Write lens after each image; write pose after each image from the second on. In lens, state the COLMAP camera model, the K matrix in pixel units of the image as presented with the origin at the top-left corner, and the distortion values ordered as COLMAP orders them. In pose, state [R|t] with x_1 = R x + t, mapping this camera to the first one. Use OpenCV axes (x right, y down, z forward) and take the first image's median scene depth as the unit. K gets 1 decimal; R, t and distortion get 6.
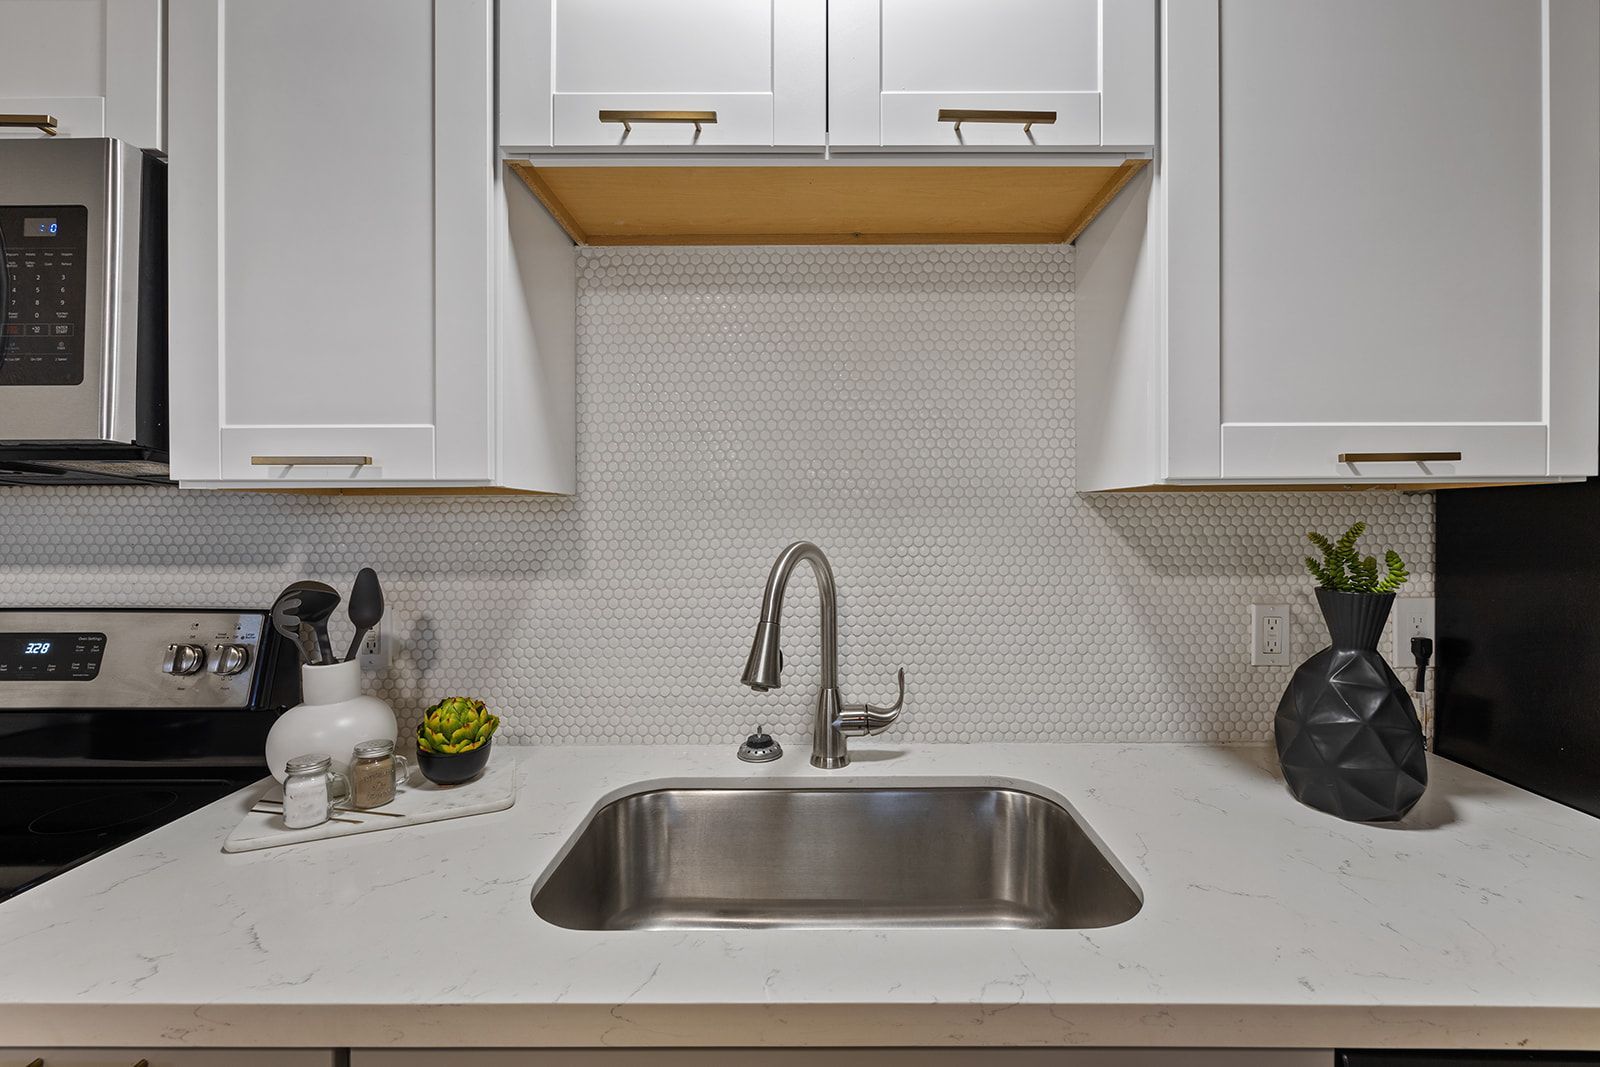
lens RADIAL K [[671.6, 0, 810.5], [0, 671.6, 522.5], [0, 0, 1]] dist [-0.002713, -0.001014]
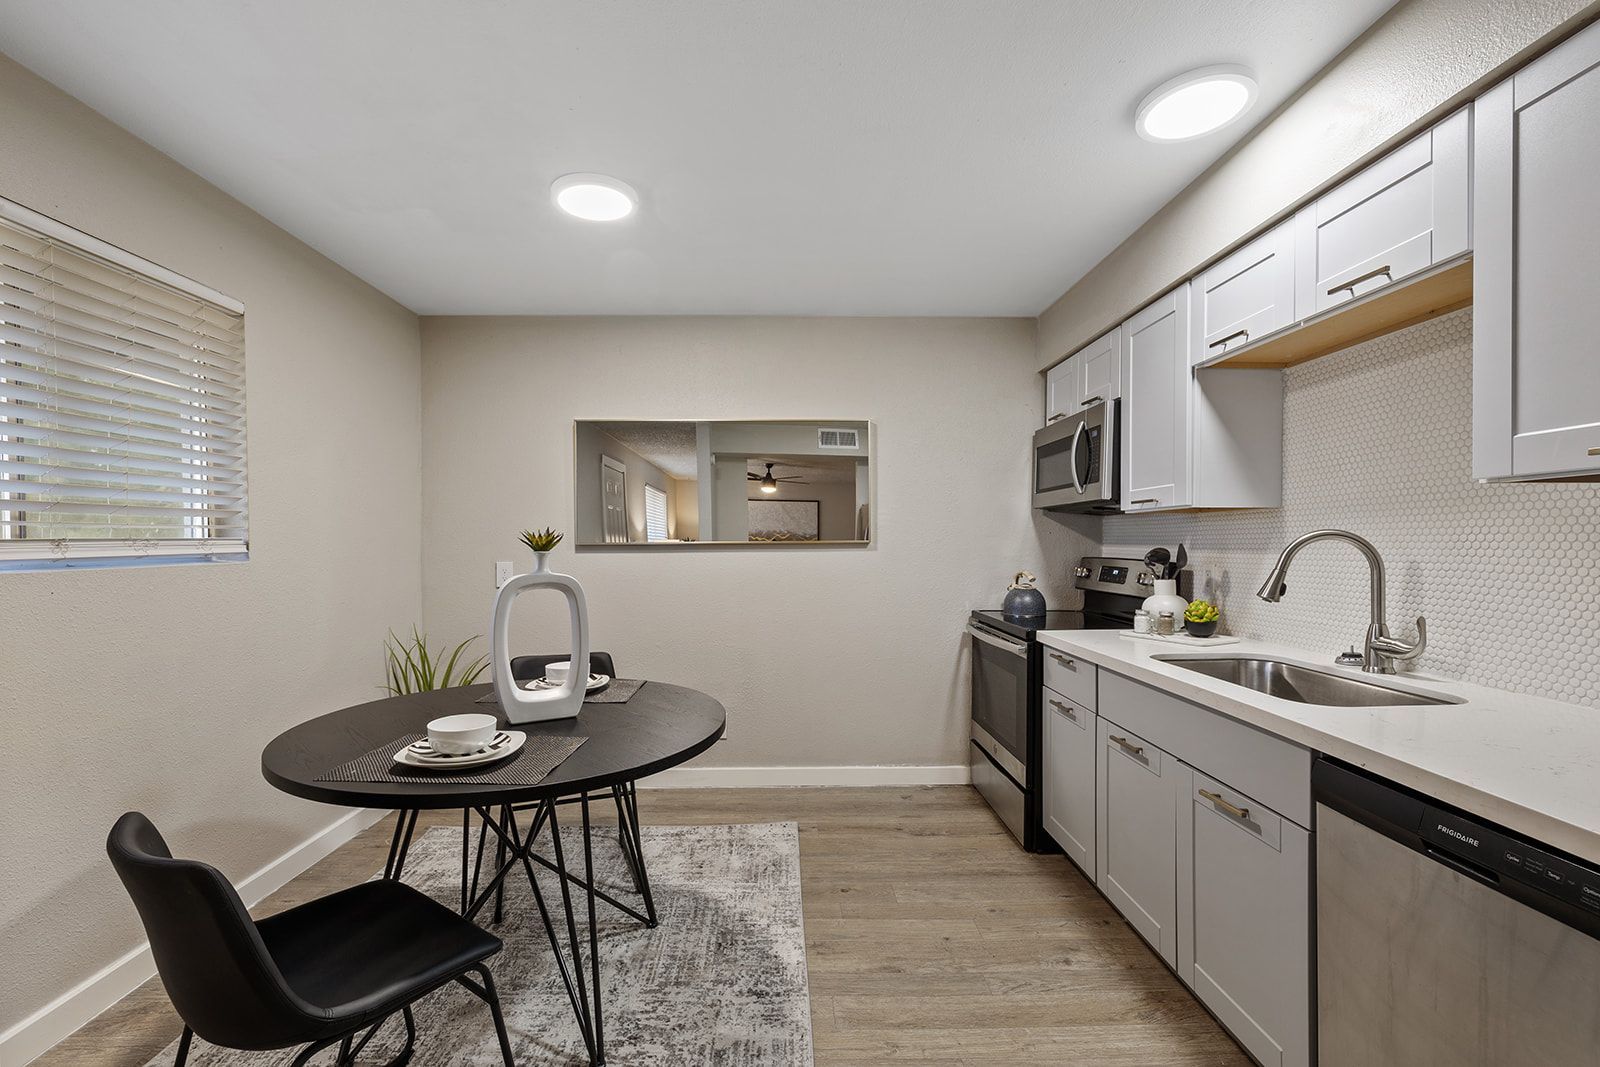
lens RADIAL K [[673.7, 0, 800.9], [0, 673.7, 561.2], [0, 0, 1]] dist [-0.000334, 0.000028]
pose [[0.031301, 0.031771, -0.999005, 1.621903], [0.000503, 0.999494, 0.031803, 0.051739], [0.999510, -0.001498, 0.031269, -0.404809]]
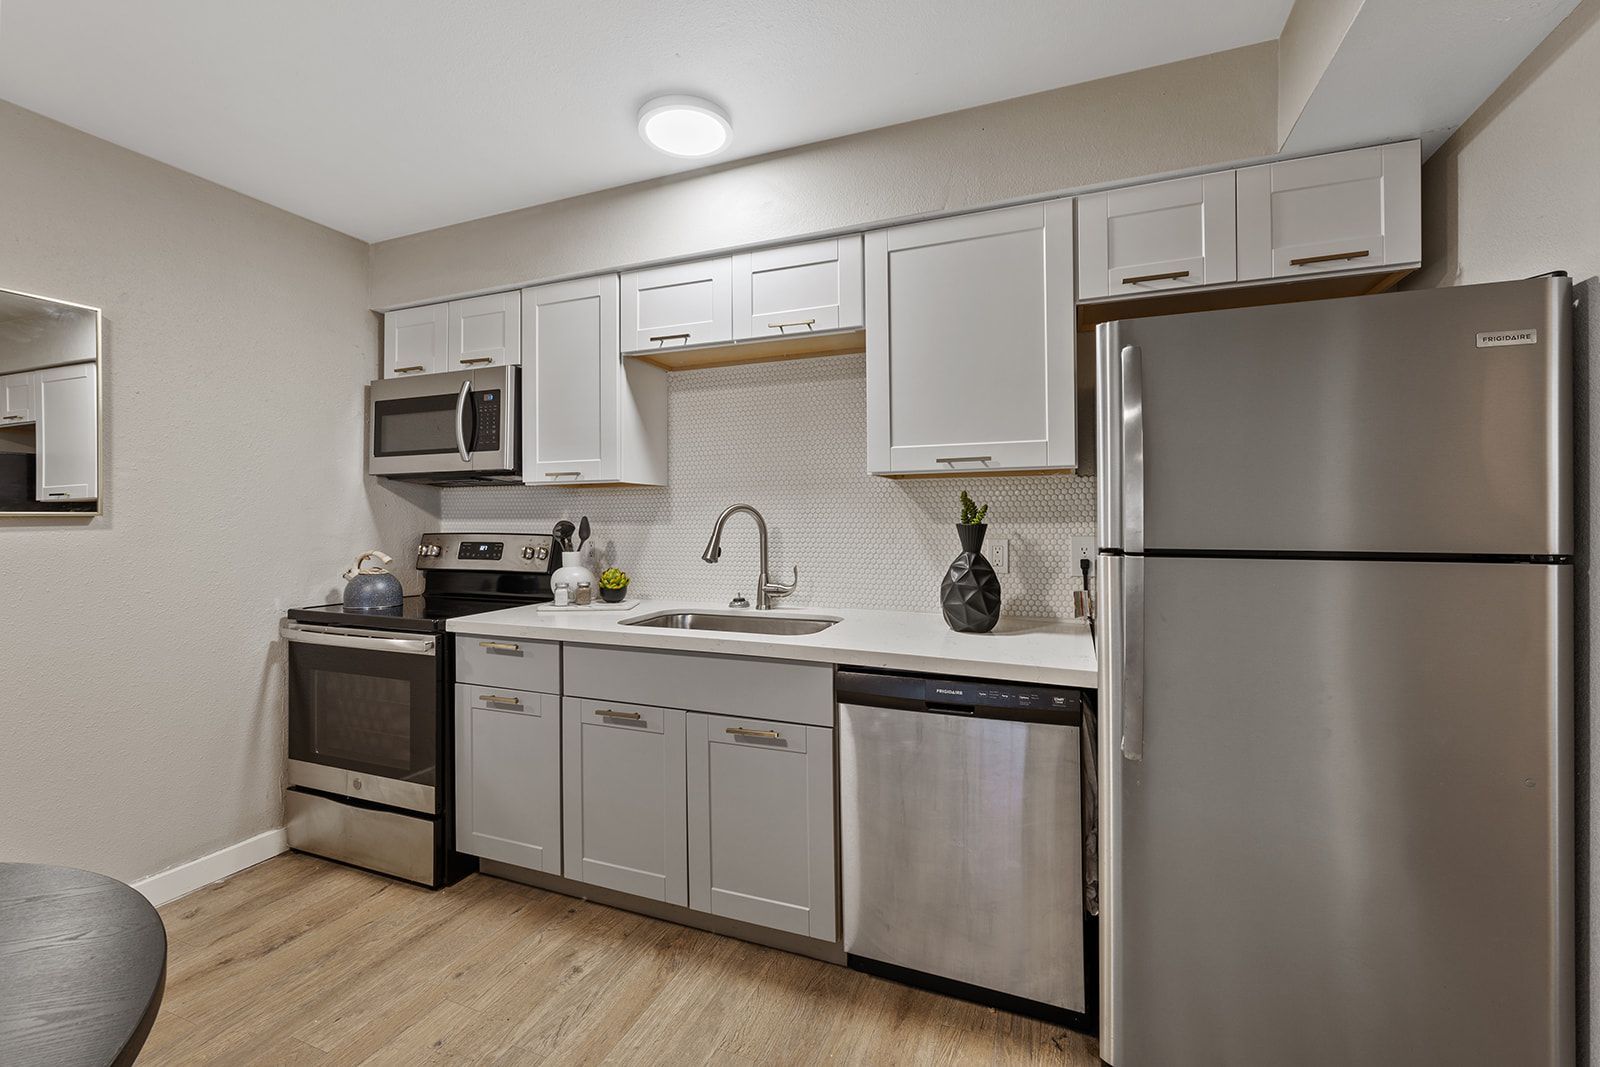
lens RADIAL K [[674.3, 0, 796.4], [0, 674.3, 520.1], [0, 0, 1]] dist [-0.001605, -0.000210]
pose [[0.928691, -0.000327, -0.370855, 0.962505], [0.000371, 1.000000, 0.000048, 0.079249], [0.370855, -0.000182, 0.928691, -0.997818]]
